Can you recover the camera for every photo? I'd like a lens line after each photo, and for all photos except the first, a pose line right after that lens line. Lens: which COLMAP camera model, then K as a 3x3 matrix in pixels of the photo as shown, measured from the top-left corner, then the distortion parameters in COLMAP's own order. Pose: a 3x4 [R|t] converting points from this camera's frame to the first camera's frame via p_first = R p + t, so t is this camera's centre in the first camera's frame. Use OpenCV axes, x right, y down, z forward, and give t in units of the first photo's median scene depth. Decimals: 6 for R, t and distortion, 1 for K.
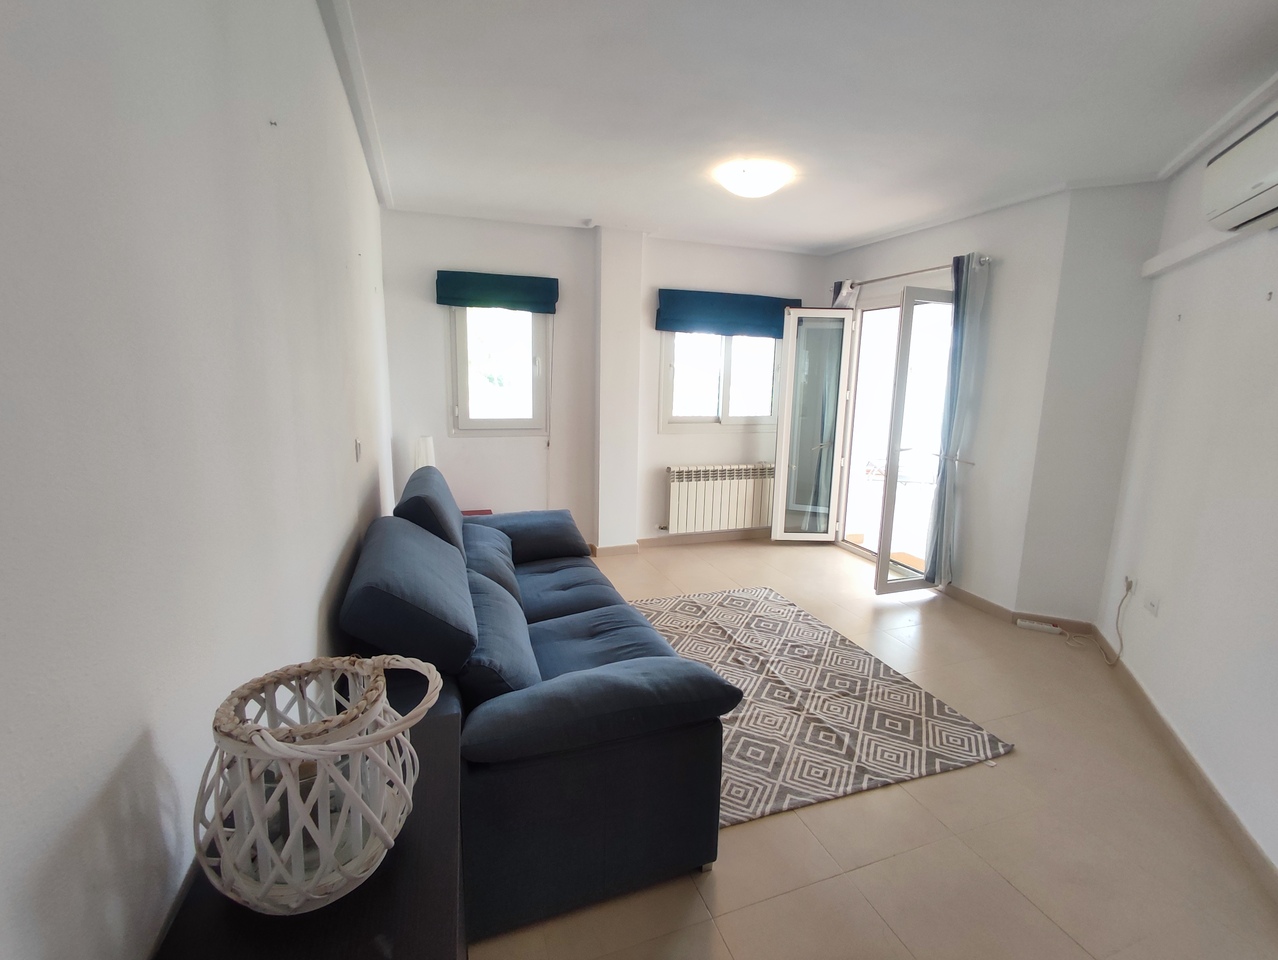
lens RADIAL K [[577.2, 0, 649.9], [0, 577.2, 470.2], [0, 0, 1]] dist [-0.004990, -0.003446]
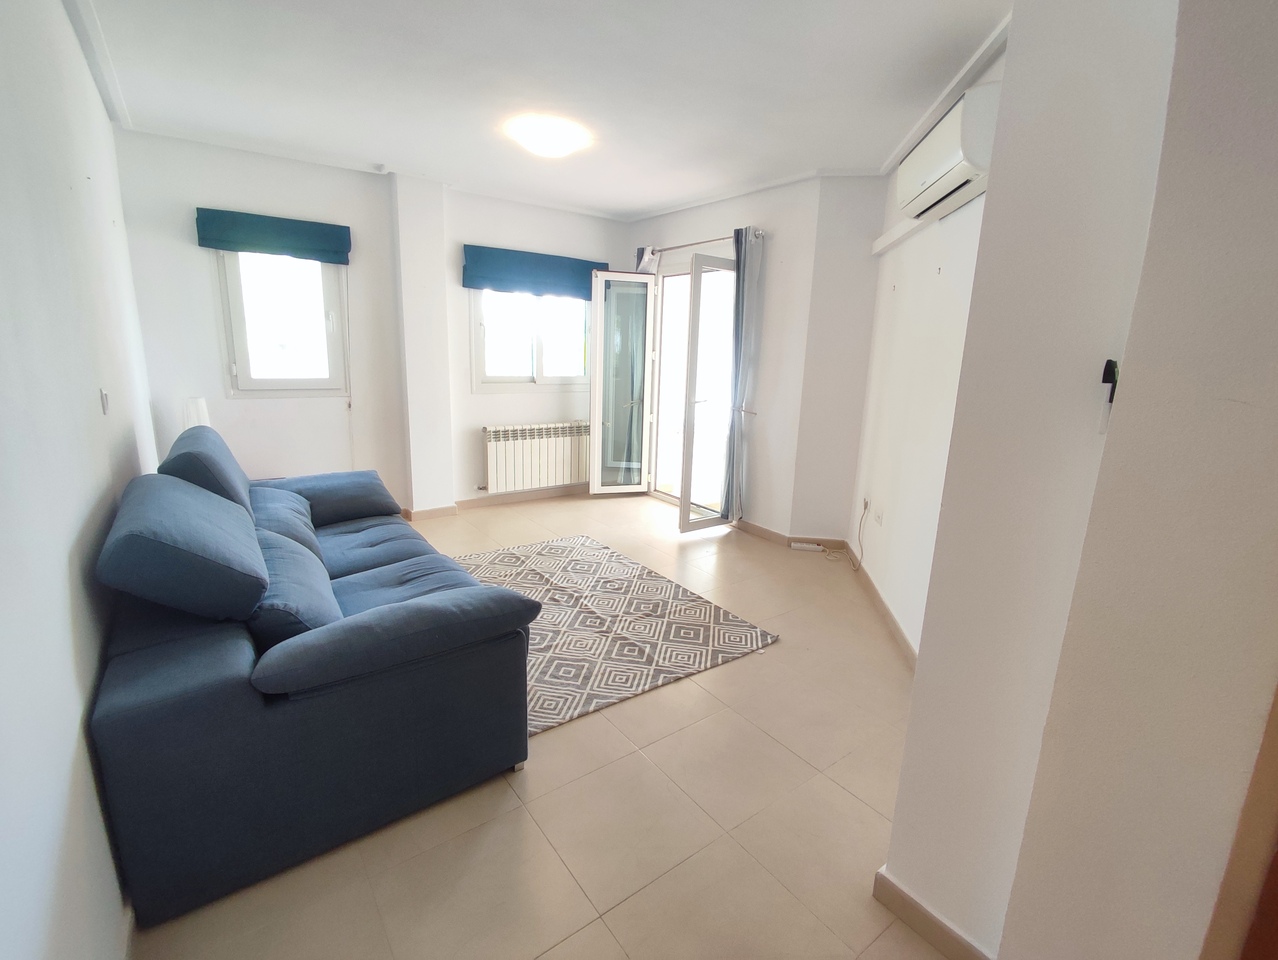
lens RADIAL K [[577.2, 0, 648.6], [0, 577.2, 469.5], [0, 0, 1]] dist [-0.004990, -0.003446]
pose [[0.958049, -0.050829, 0.282062, 0.027522], [0.036699, 0.997803, 0.055159, 0.033045], [-0.284246, -0.042493, 0.957809, -0.057925]]
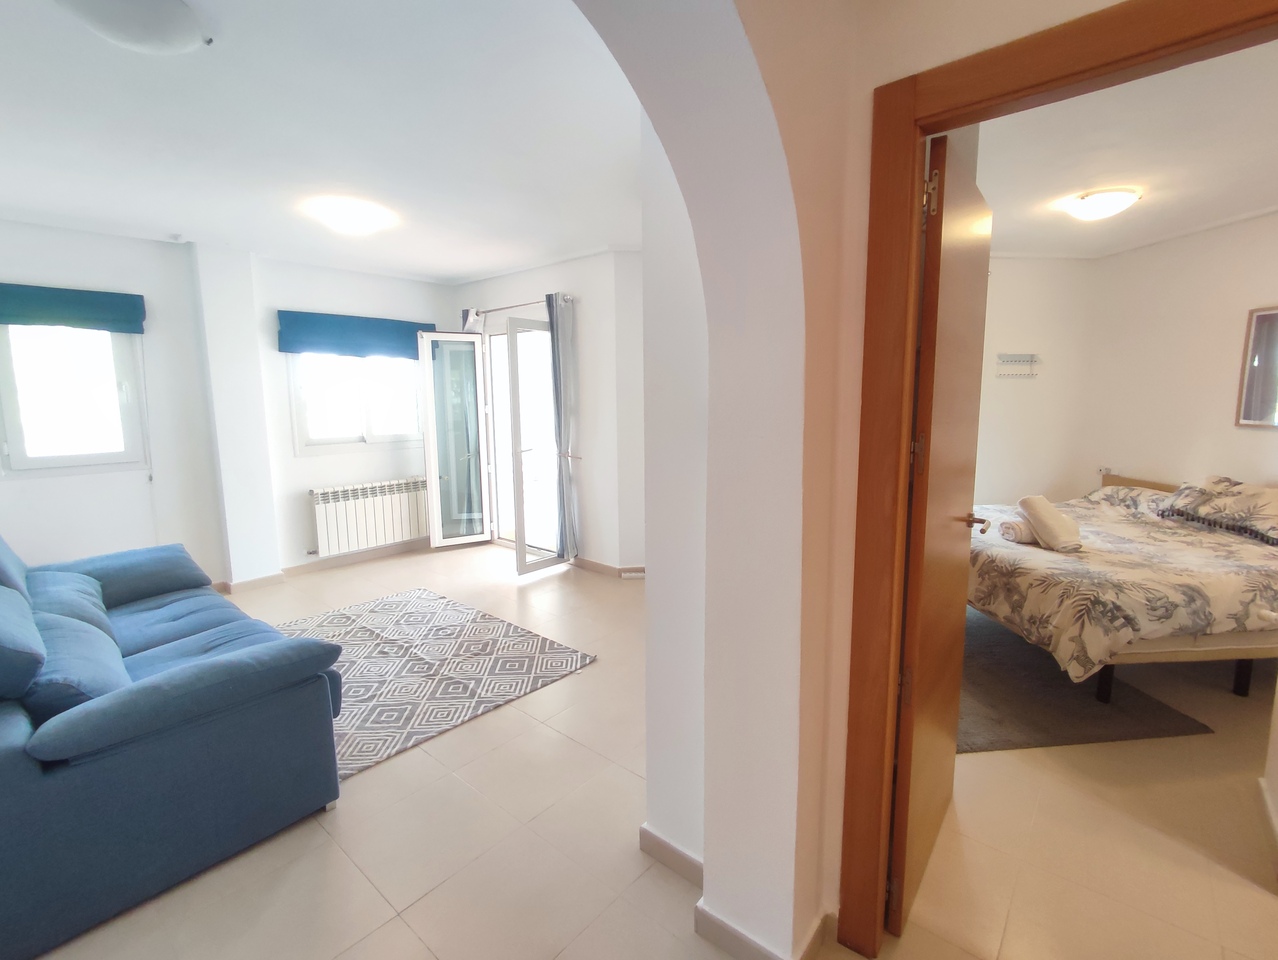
lens RADIAL K [[577.2, 0, 645.0], [0, 577.2, 474.1], [0, 0, 1]] dist [-0.004990, -0.003446]
pose [[0.869976, -0.097763, 0.483306, 0.079761], [0.110902, 0.993830, 0.001403, 0.042169], [-0.480461, 0.052379, 0.875450, -0.193018]]
